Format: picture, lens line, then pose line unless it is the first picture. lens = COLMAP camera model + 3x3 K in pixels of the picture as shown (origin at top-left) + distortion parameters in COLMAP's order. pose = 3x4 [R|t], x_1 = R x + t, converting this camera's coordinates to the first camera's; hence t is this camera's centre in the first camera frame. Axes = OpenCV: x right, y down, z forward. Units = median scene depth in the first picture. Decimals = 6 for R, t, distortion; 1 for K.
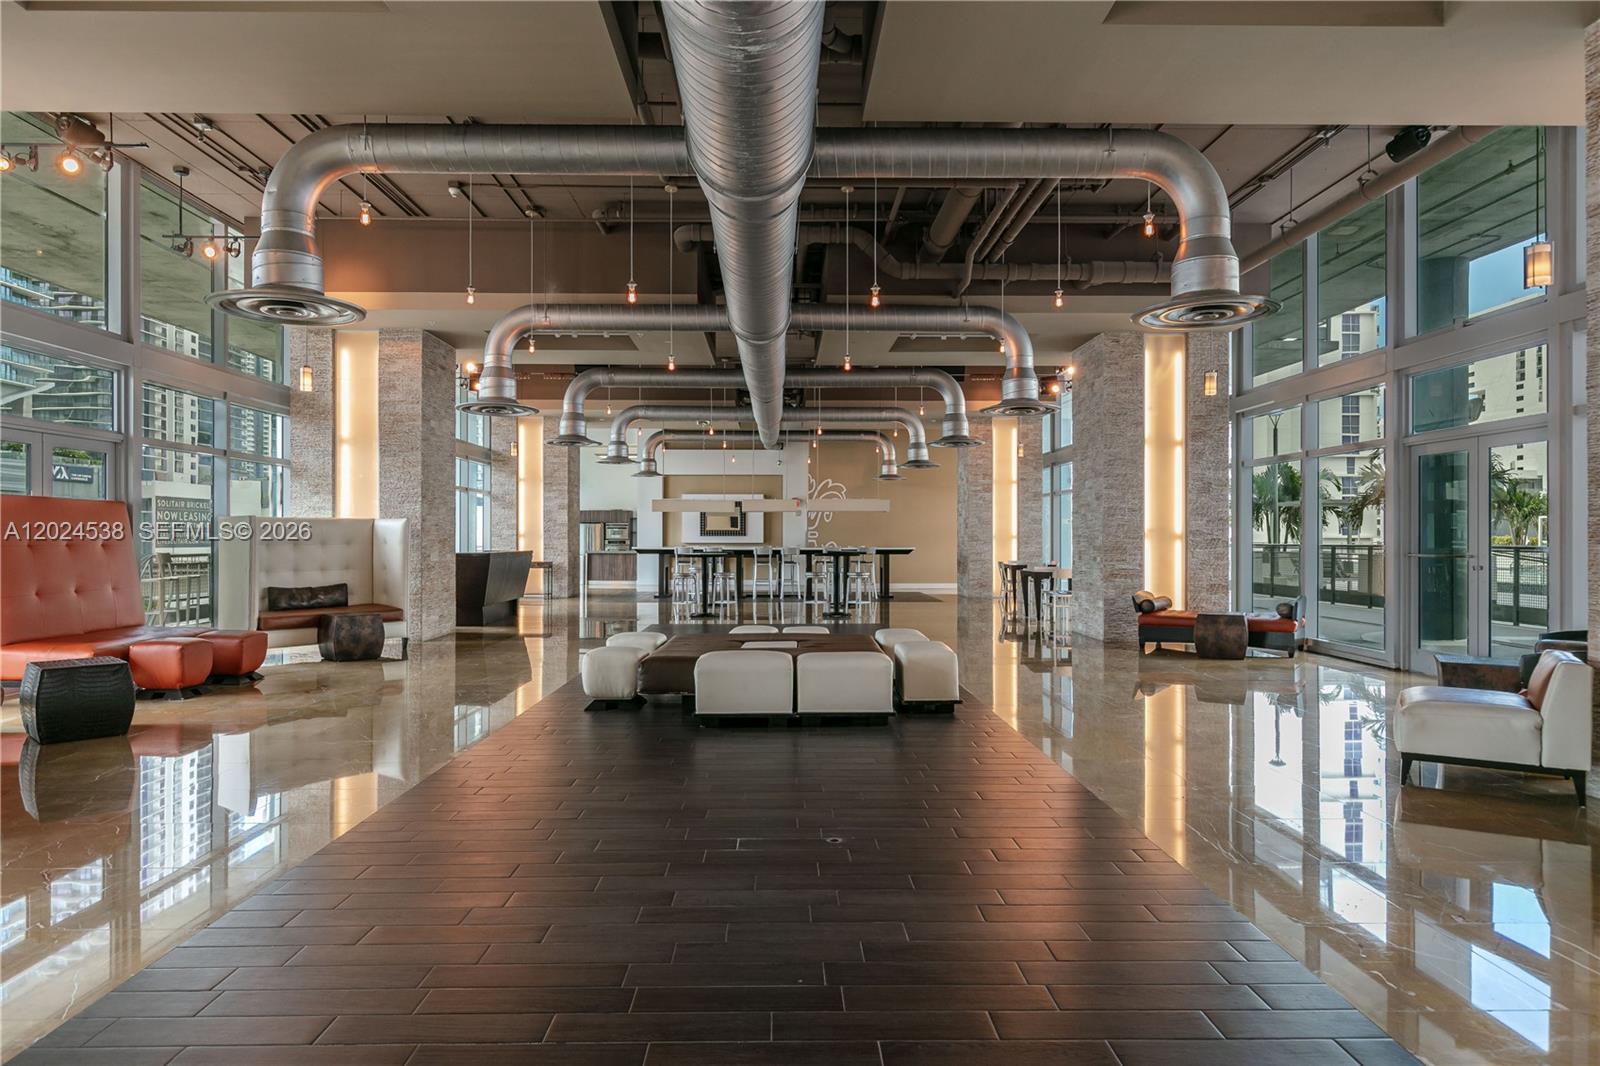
lens RADIAL K [[967.0, 0, 798.3], [0, 967.0, 537.8], [0, 0, 1]] dist [-0.000118, -0.000032]
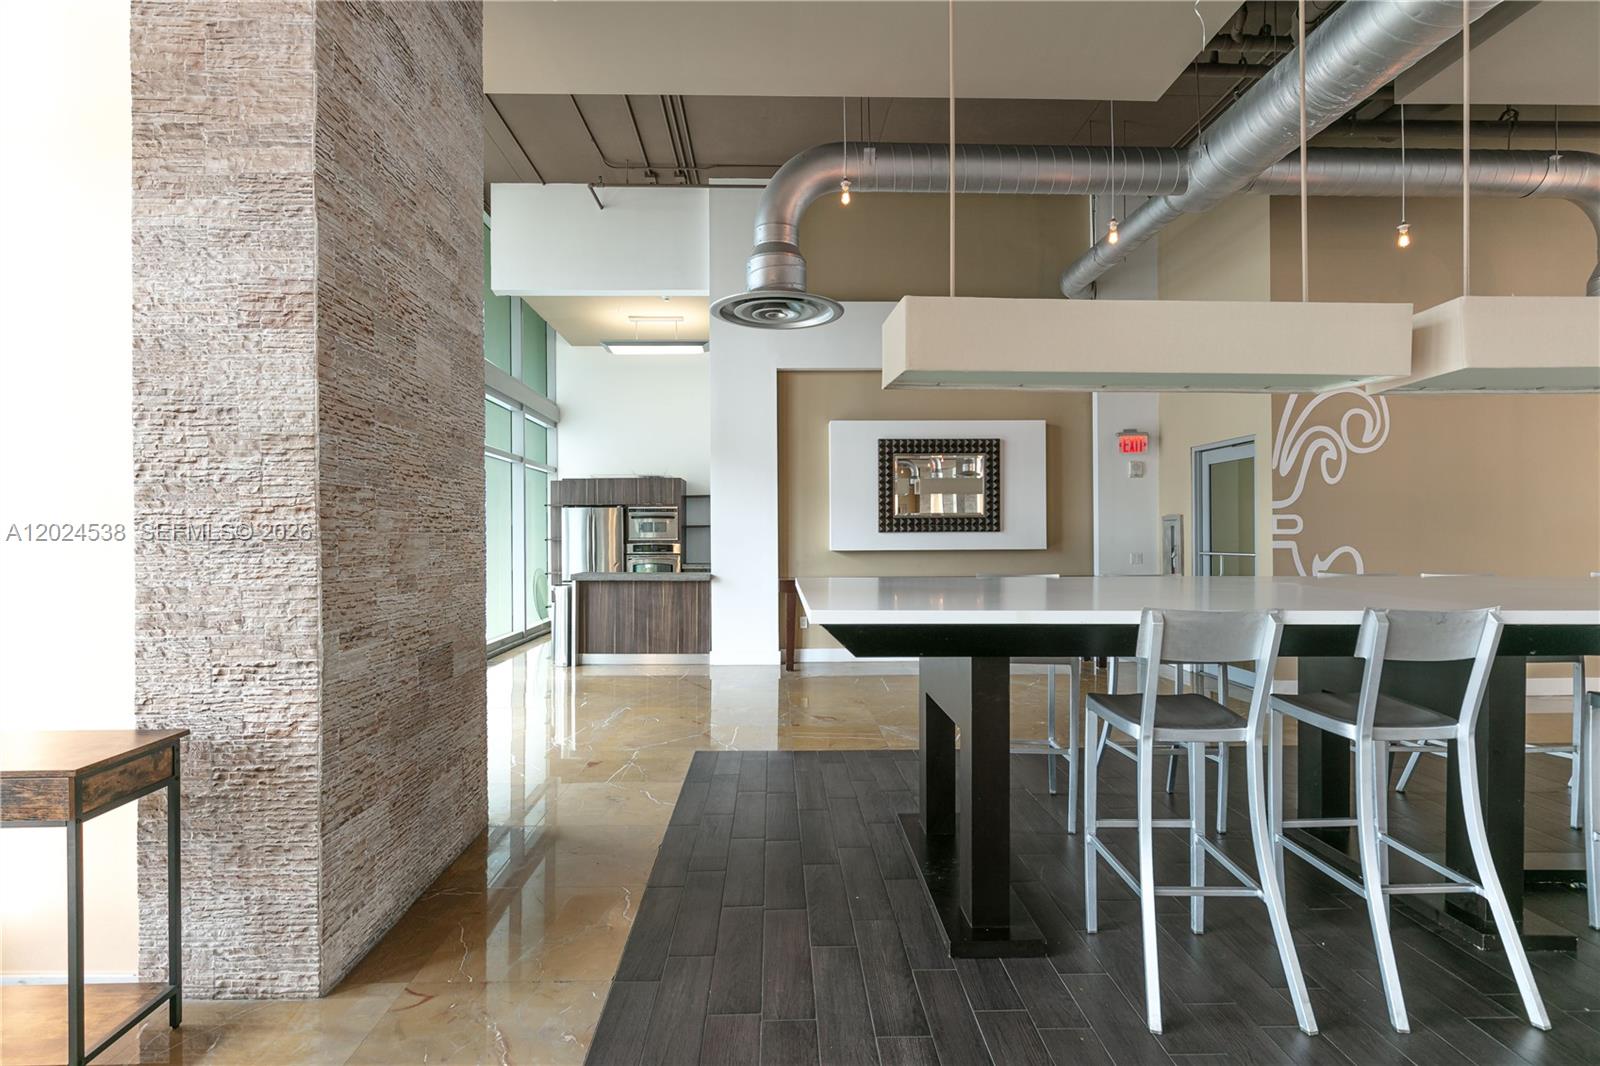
lens RADIAL K [[789.1, 0, 798.7], [0, 789.1, 538.4], [0, 0, 1]] dist [-0.001142, -0.000099]
pose [[0.999946, -0.005822, 0.008586, -0.134730], [0.005809, 0.999982, 0.001466, -0.000093], [-0.008594, -0.001416, 0.999962, 0.692917]]
